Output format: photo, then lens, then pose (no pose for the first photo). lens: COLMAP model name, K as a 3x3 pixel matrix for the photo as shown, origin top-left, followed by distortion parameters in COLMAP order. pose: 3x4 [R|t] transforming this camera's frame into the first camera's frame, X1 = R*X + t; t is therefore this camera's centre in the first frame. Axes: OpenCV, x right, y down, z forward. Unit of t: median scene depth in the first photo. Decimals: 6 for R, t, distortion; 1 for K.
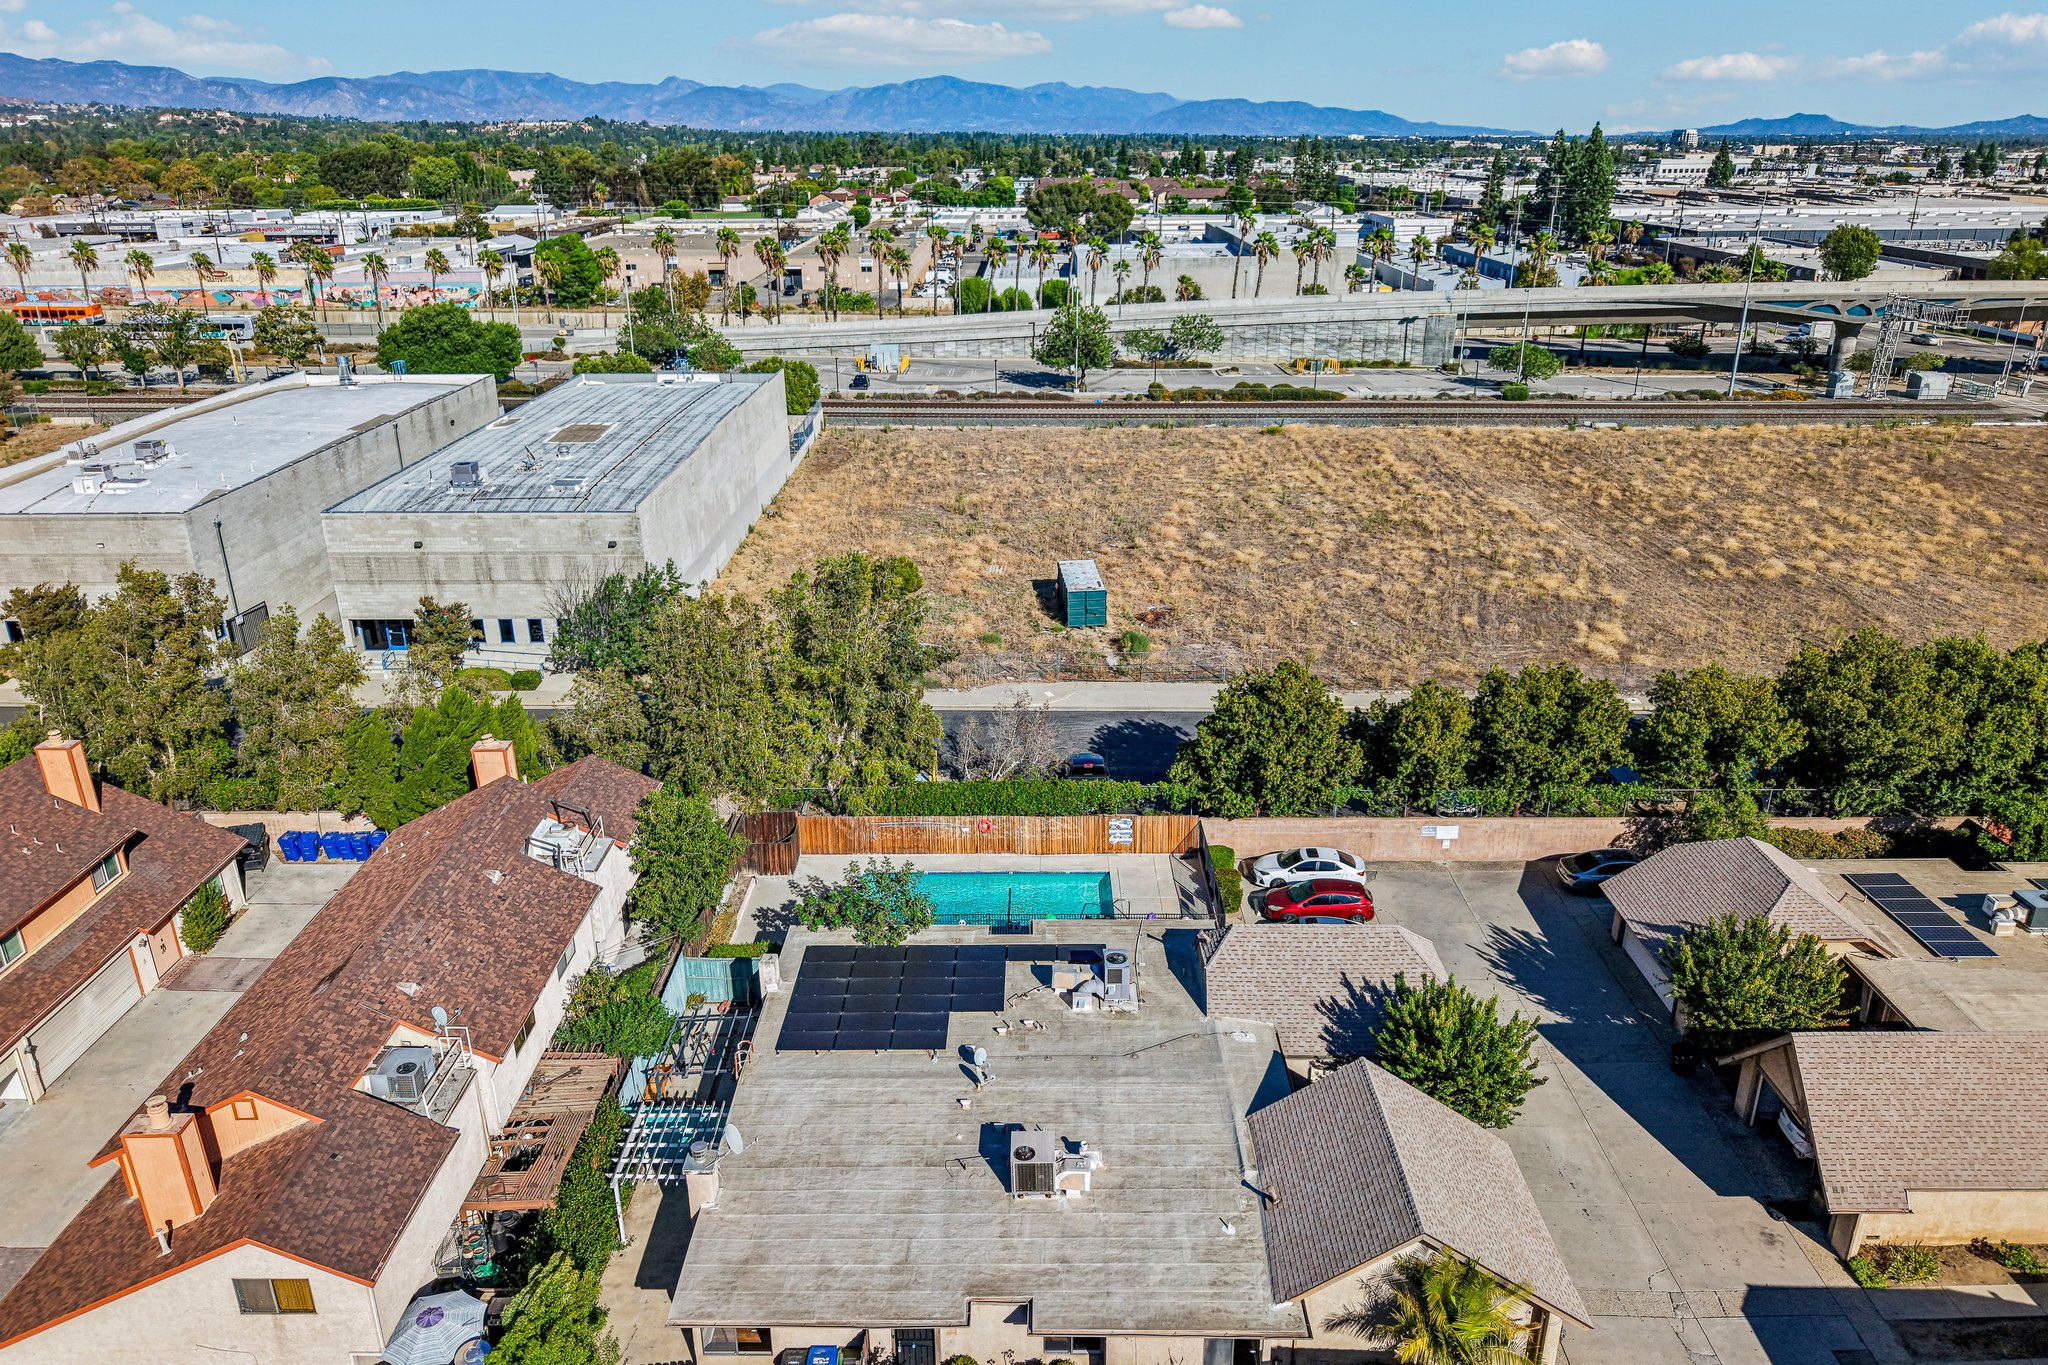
lens RADIAL K [[1417.6, 0, 1024.0], [0, 1417.6, 682.5], [0, 0, 1]] dist [0.070357, -0.117971]
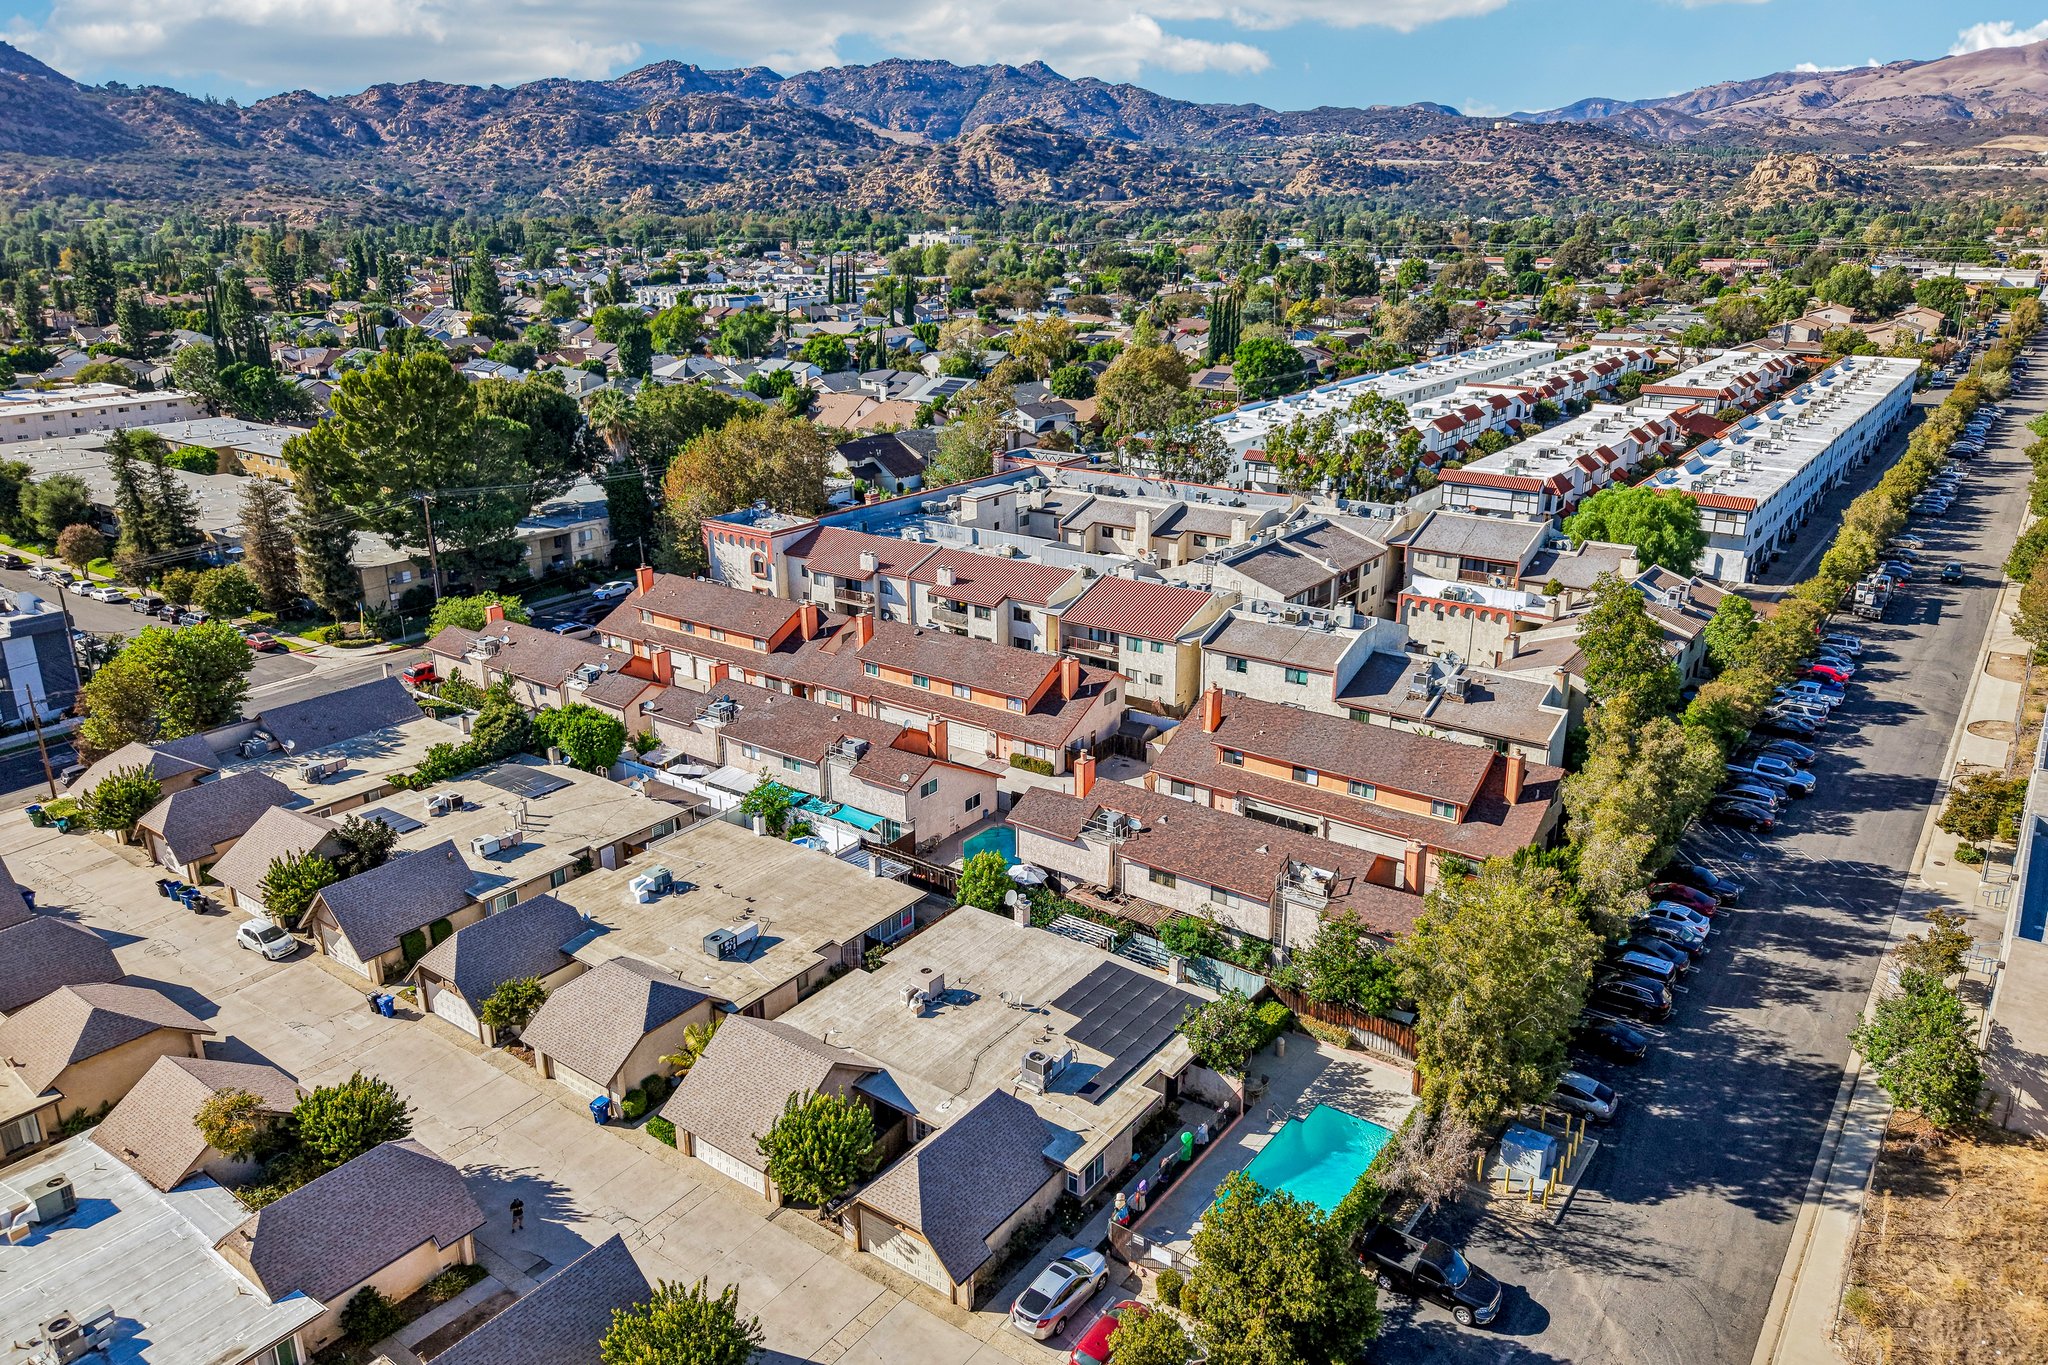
lens RADIAL K [[1412.9, 0, 1024.0], [0, 1412.9, 682.5], [0, 0, 1]] dist [0.033272, -0.030599]
pose [[-0.590942, 0.270017, -0.760183, 0.497823], [-0.283643, 0.812607, 0.509133, -0.390108], [0.755205, 0.516489, -0.403615, 0.661962]]
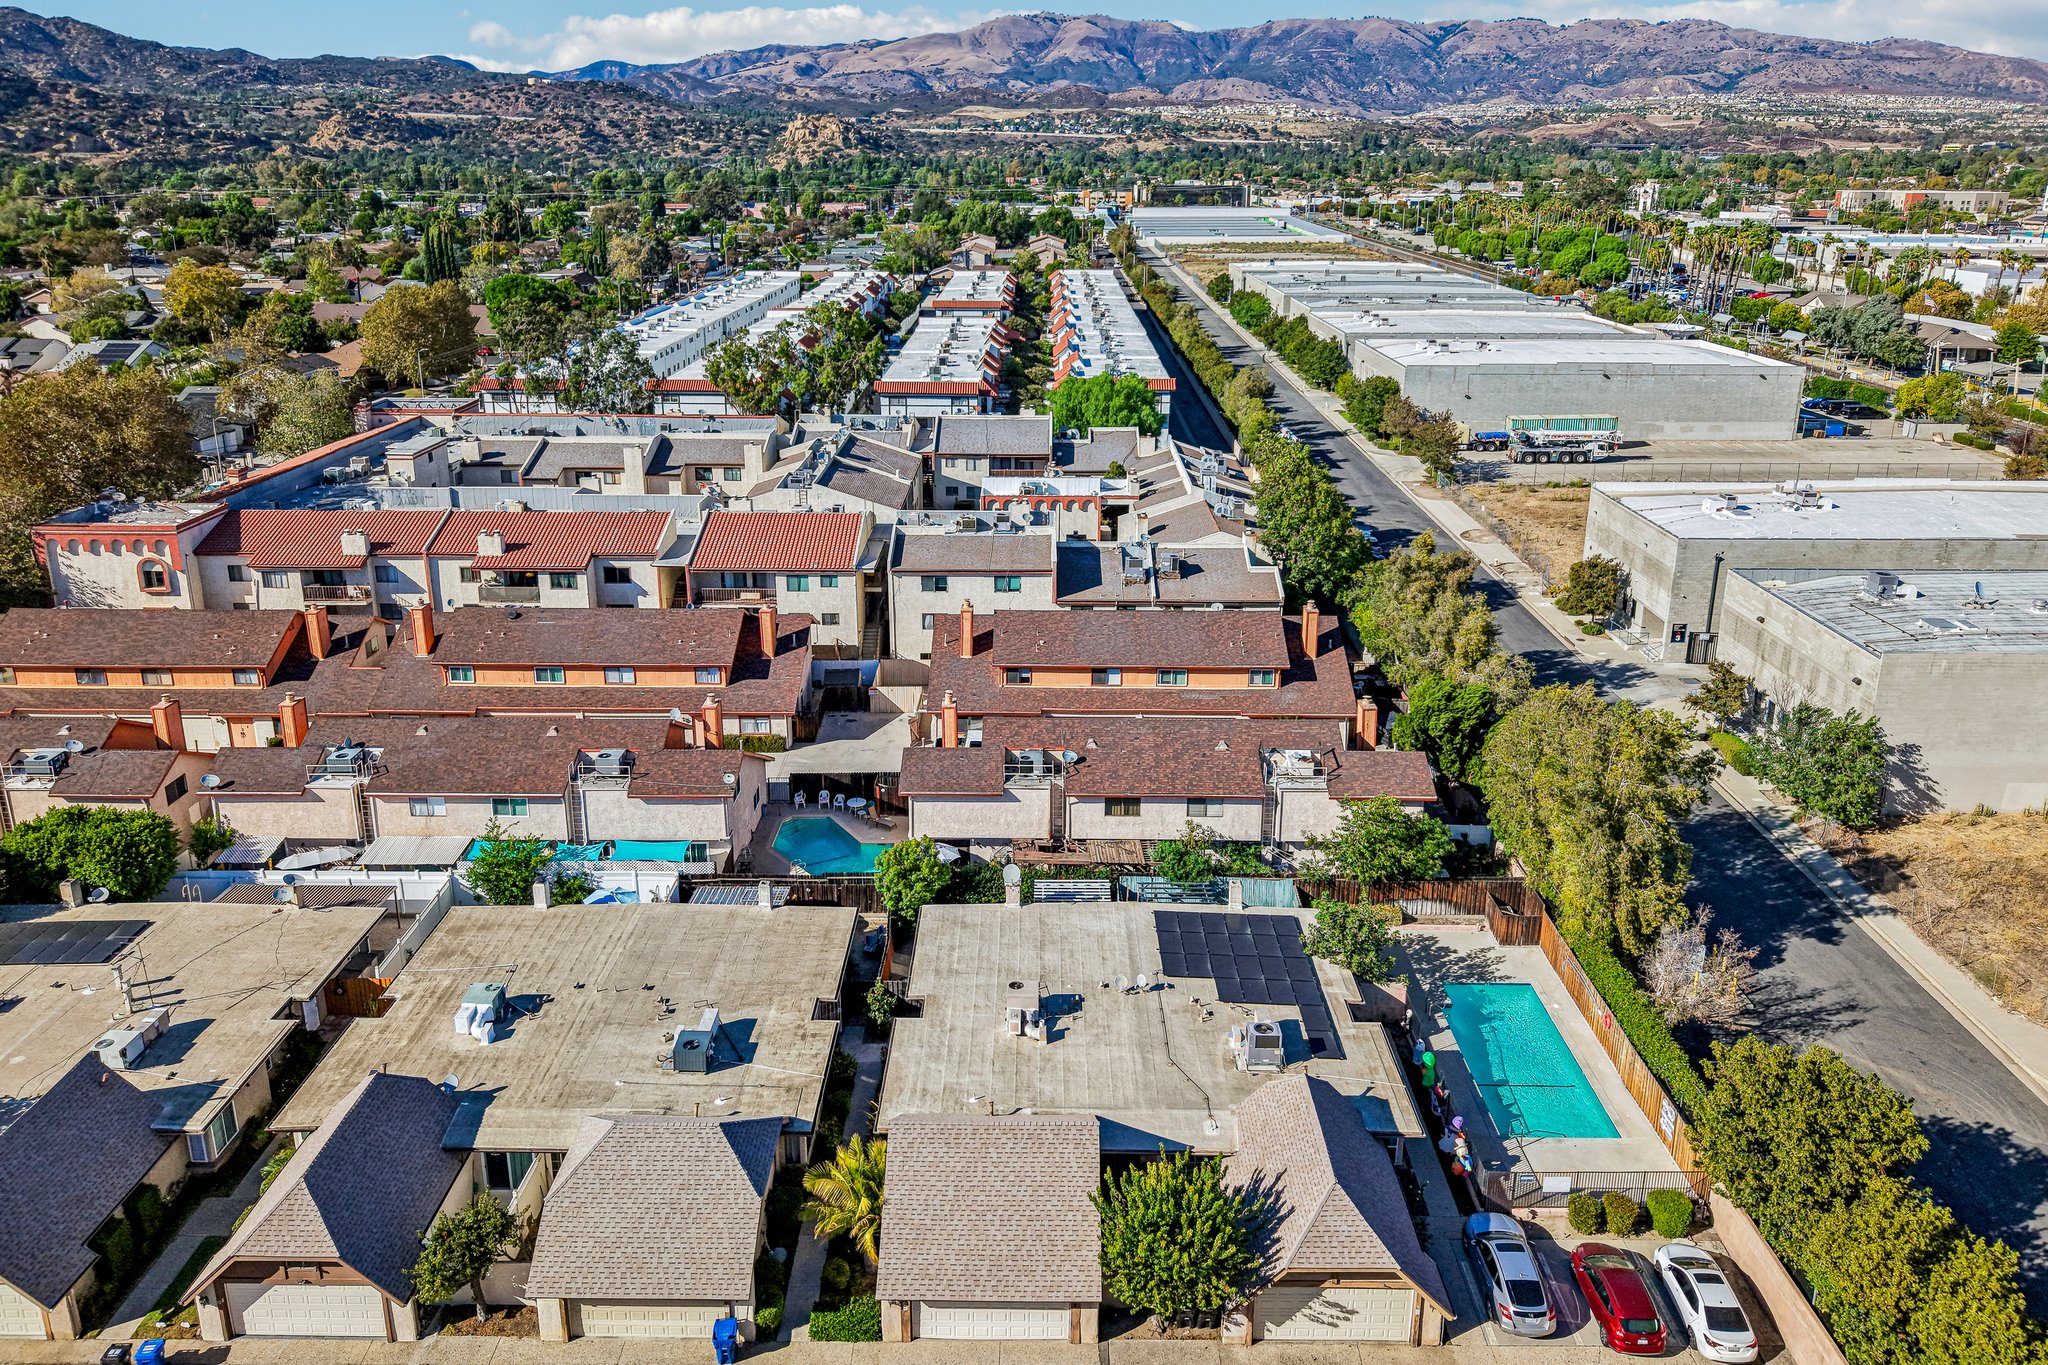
lens RADIAL K [[1441.3, 0, 1020.2], [0, 1441.3, 624.5], [0, 0, 1]] dist [-0.002708, -0.000048]
pose [[-0.006919, 0.315585, -0.948872, 0.507217], [-0.364275, 0.882899, 0.296299, -0.172089], [0.931266, 0.347700, 0.108851, 0.285230]]
